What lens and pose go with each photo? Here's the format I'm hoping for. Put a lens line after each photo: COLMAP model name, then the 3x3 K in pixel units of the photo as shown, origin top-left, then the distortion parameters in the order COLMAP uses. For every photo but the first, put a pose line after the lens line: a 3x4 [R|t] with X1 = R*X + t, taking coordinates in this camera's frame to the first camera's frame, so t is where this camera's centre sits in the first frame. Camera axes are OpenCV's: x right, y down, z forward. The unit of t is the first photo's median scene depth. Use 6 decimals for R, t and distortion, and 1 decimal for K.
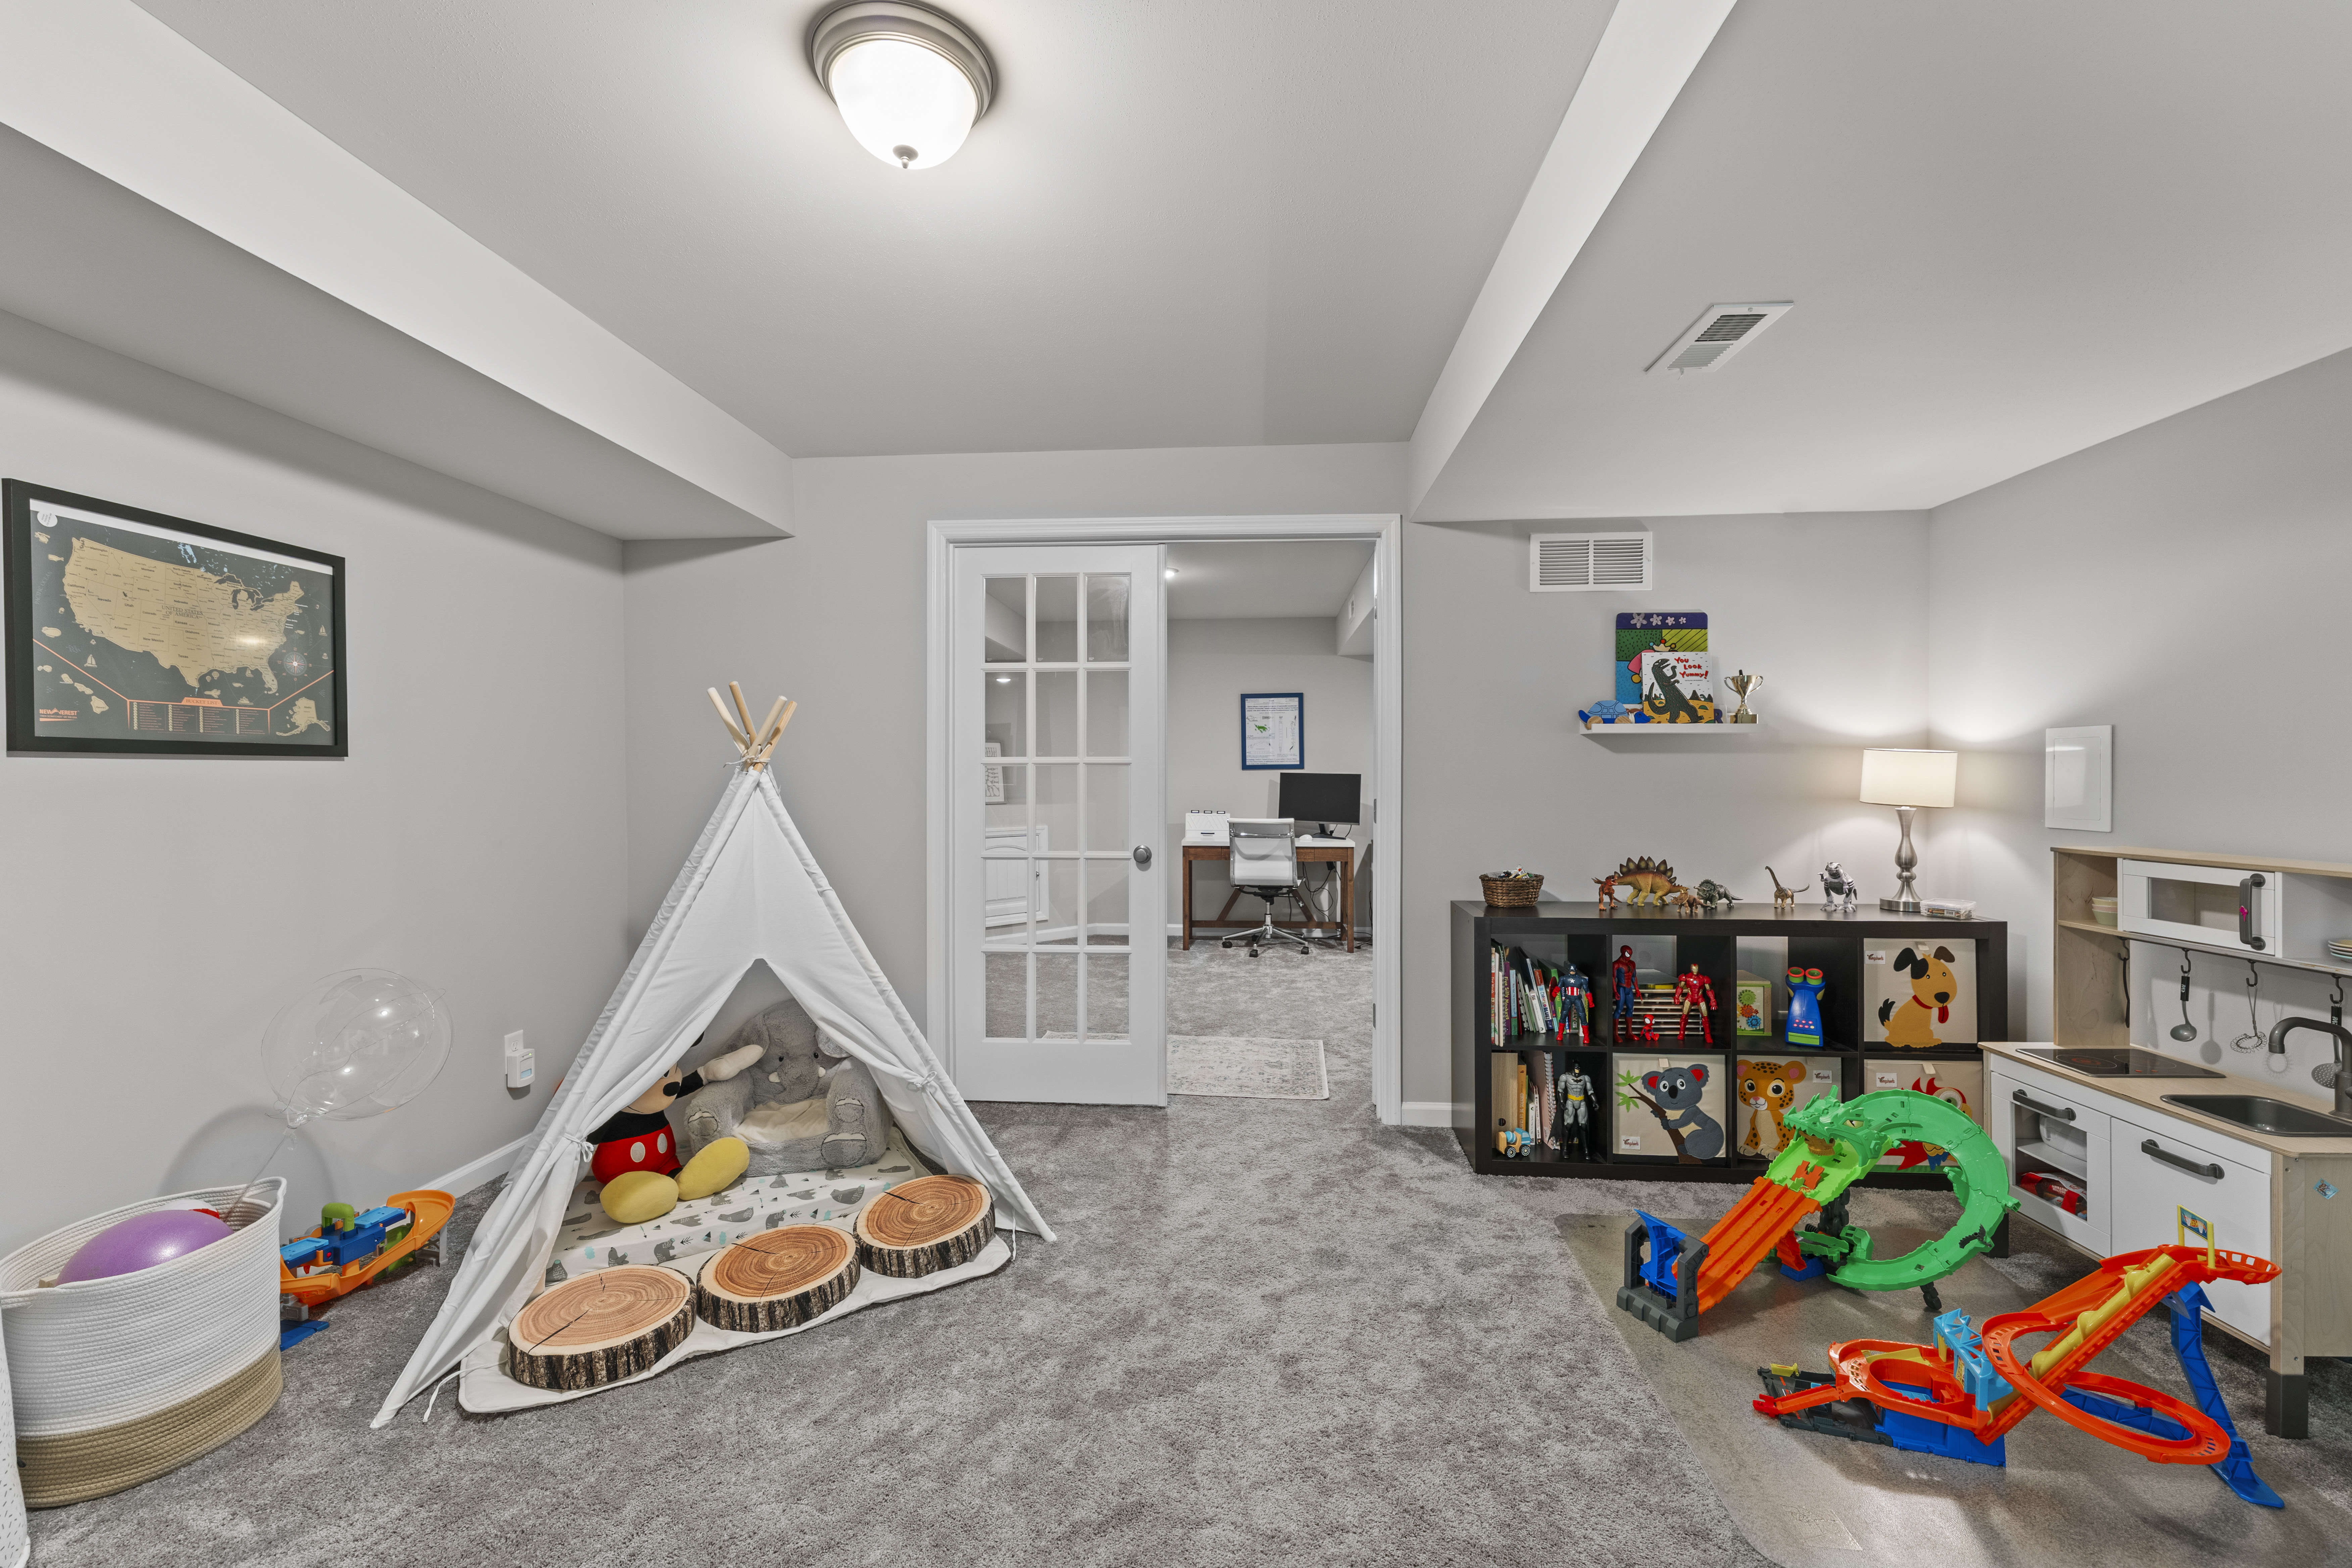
lens RADIAL K [[957.5, 0, 1192.5], [0, 957.5, 781.0], [0, 0, 1]] dist [-0.000895, -0.000340]
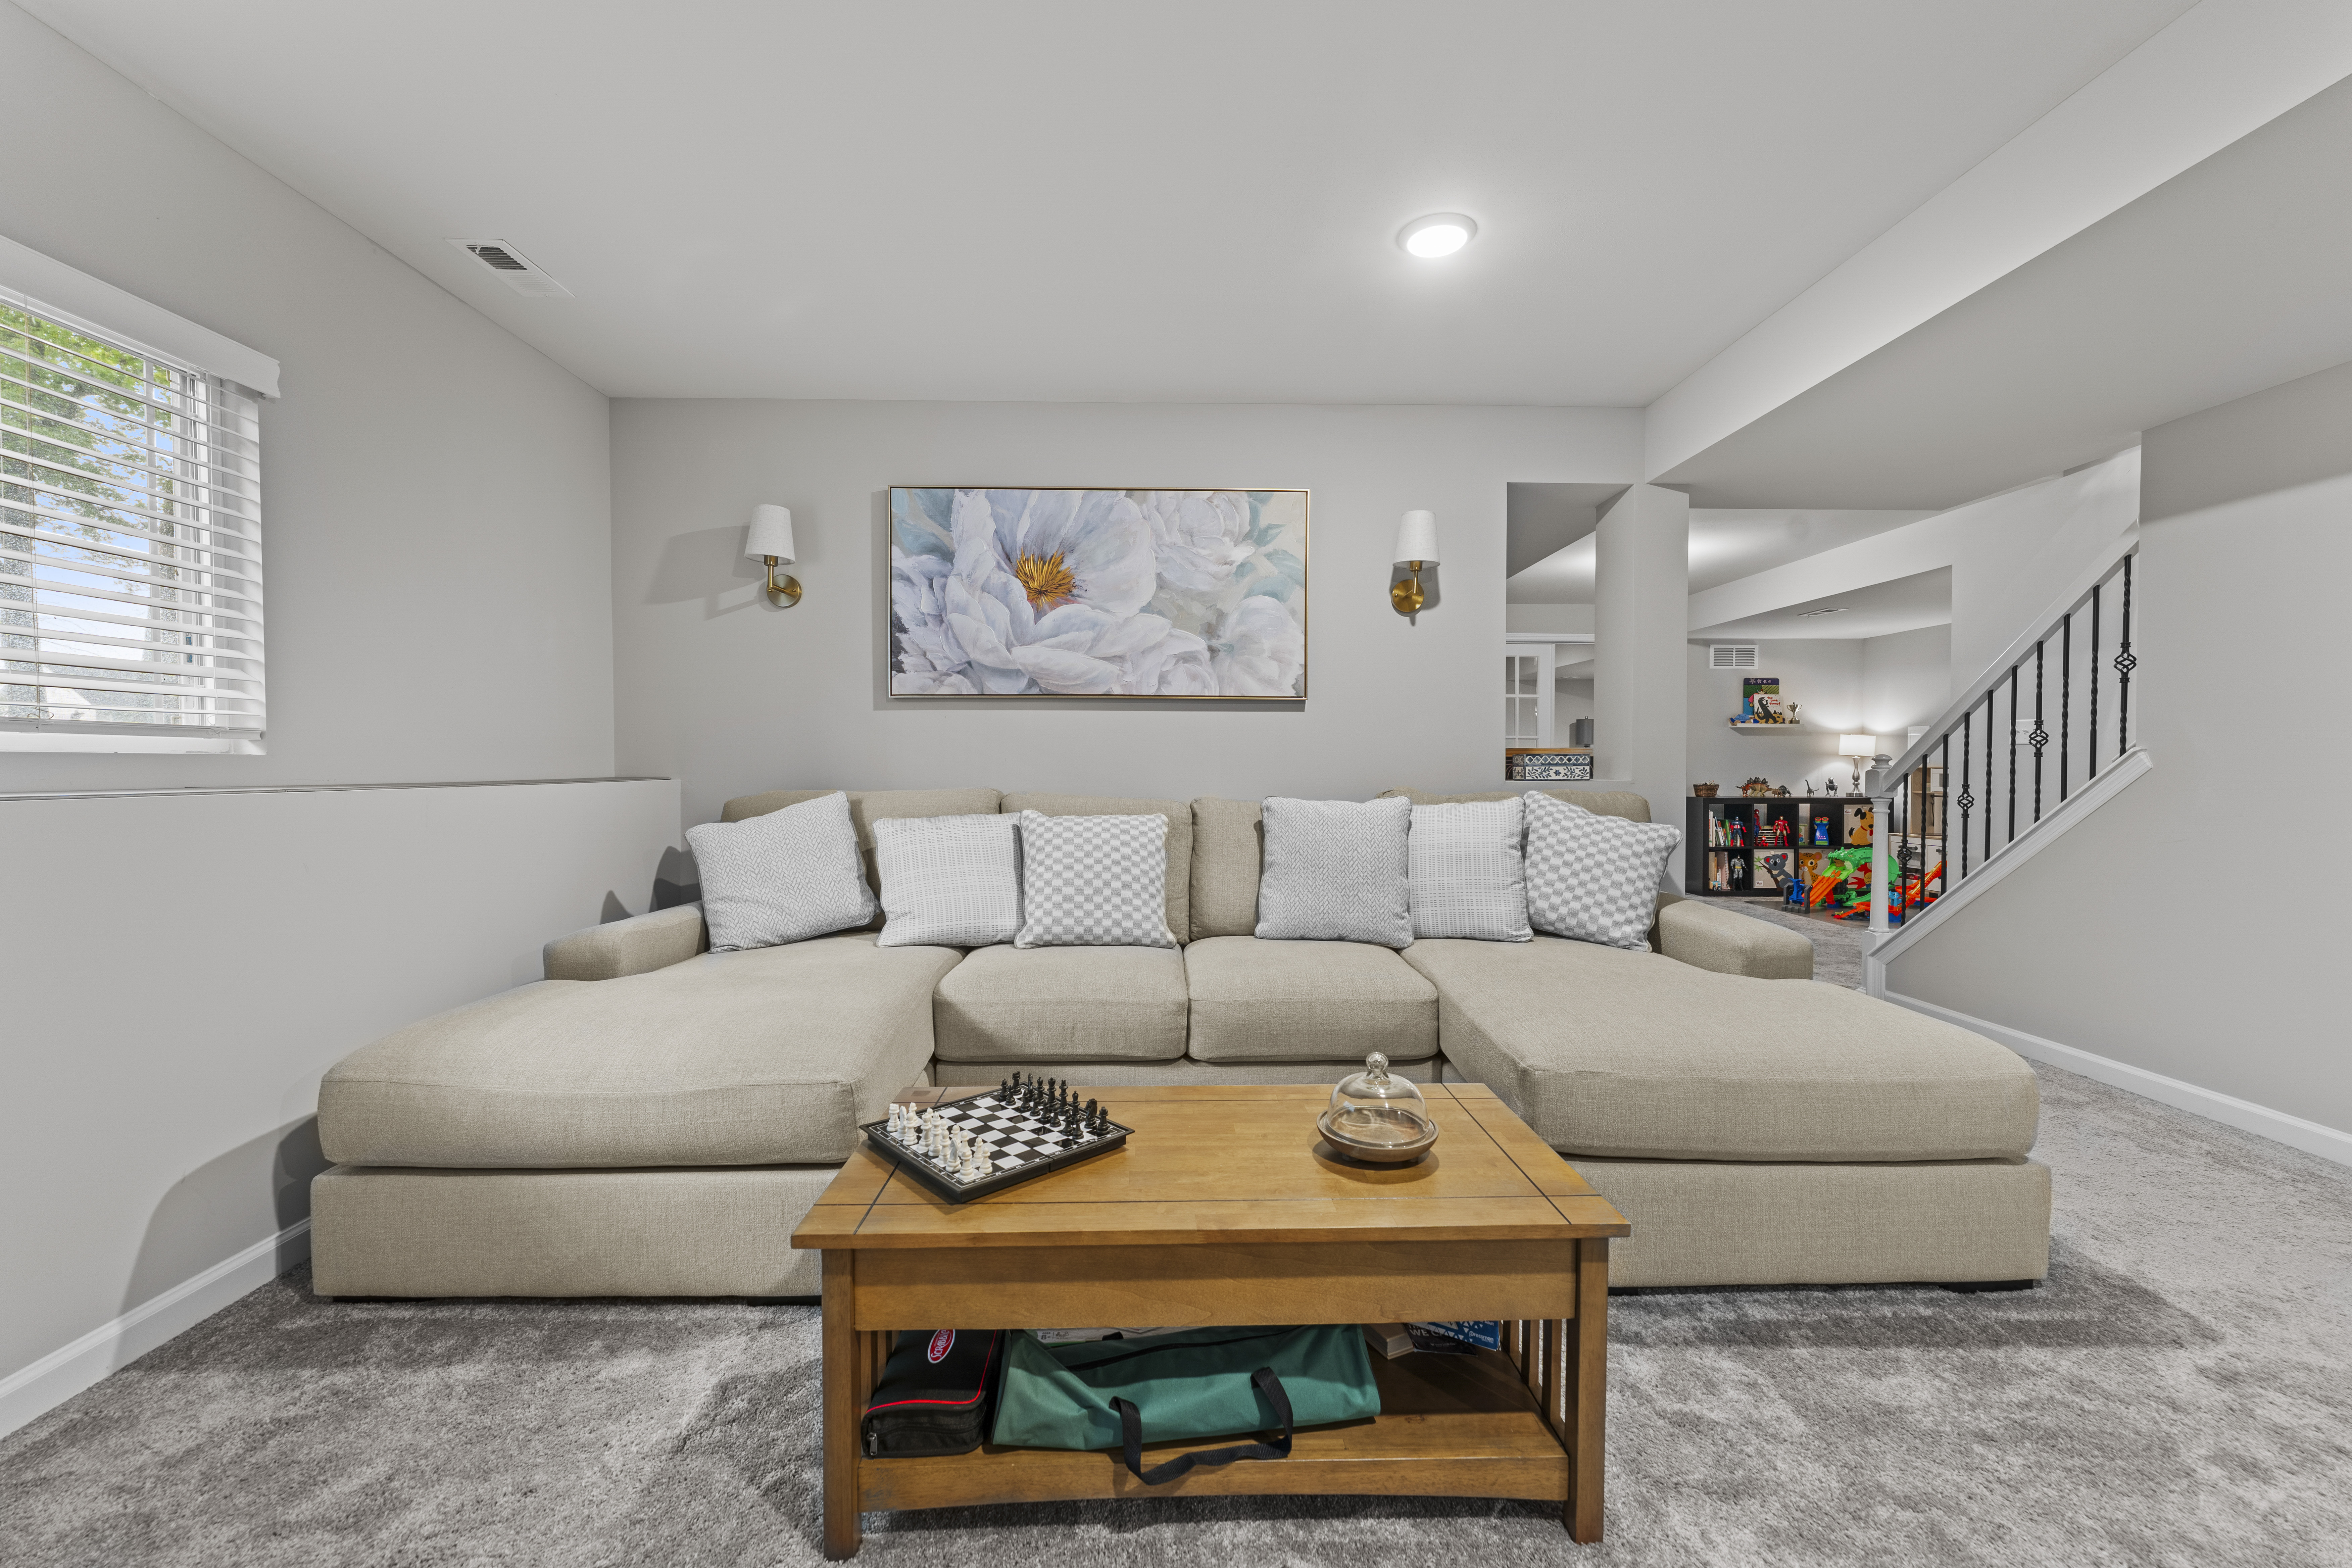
lens RADIAL K [[957.5, 0, 1168.0], [0, 957.5, 793.0], [0, 0, 1]] dist [-0.000895, -0.000340]
pose [[0.994686, 0.000436, 0.102954, -1.309599], [-0.002255, 0.999843, 0.017554, 0.080594], [-0.102930, -0.017693, 0.994531, -1.321097]]
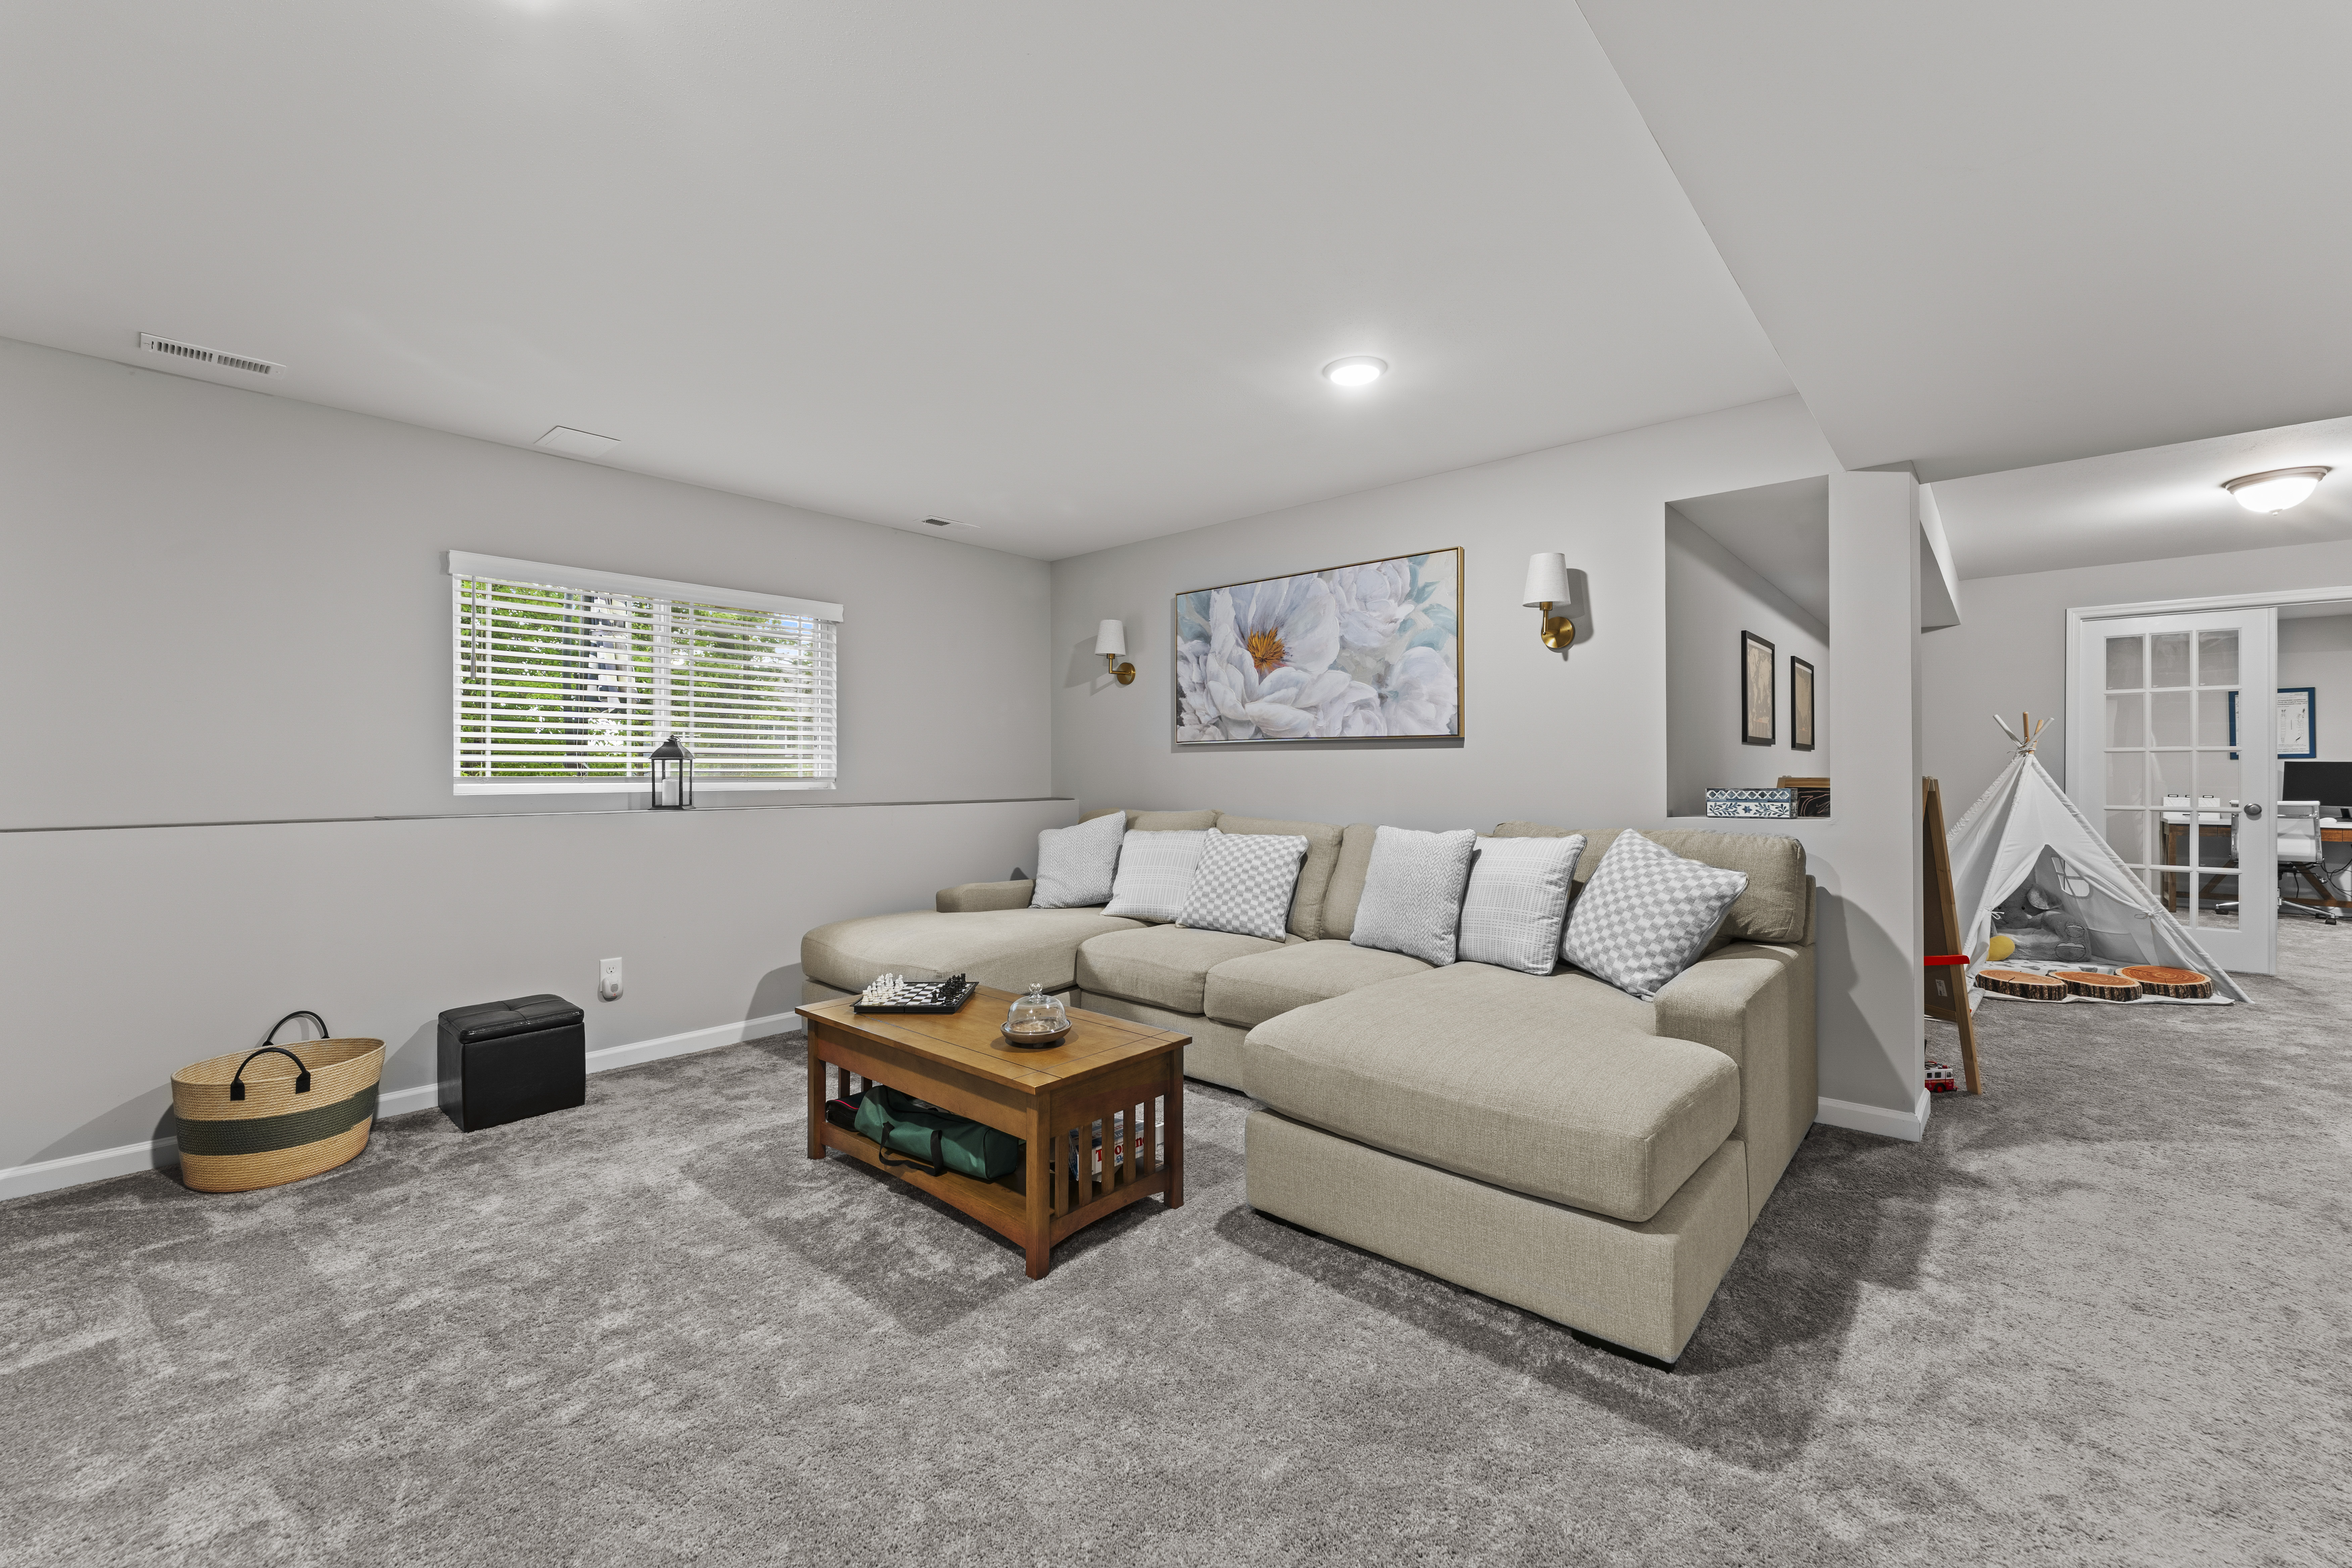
lens RADIAL K [[957.5, 0, 1144.6], [0, 957.5, 778.6], [0, 0, 1]] dist [-0.000895, -0.000340]
pose [[0.784837, 0.004513, -0.619686, -0.549021], [-0.006937, 0.999975, -0.001502, 0.046543], [0.619664, 0.005478, 0.784848, -1.438486]]
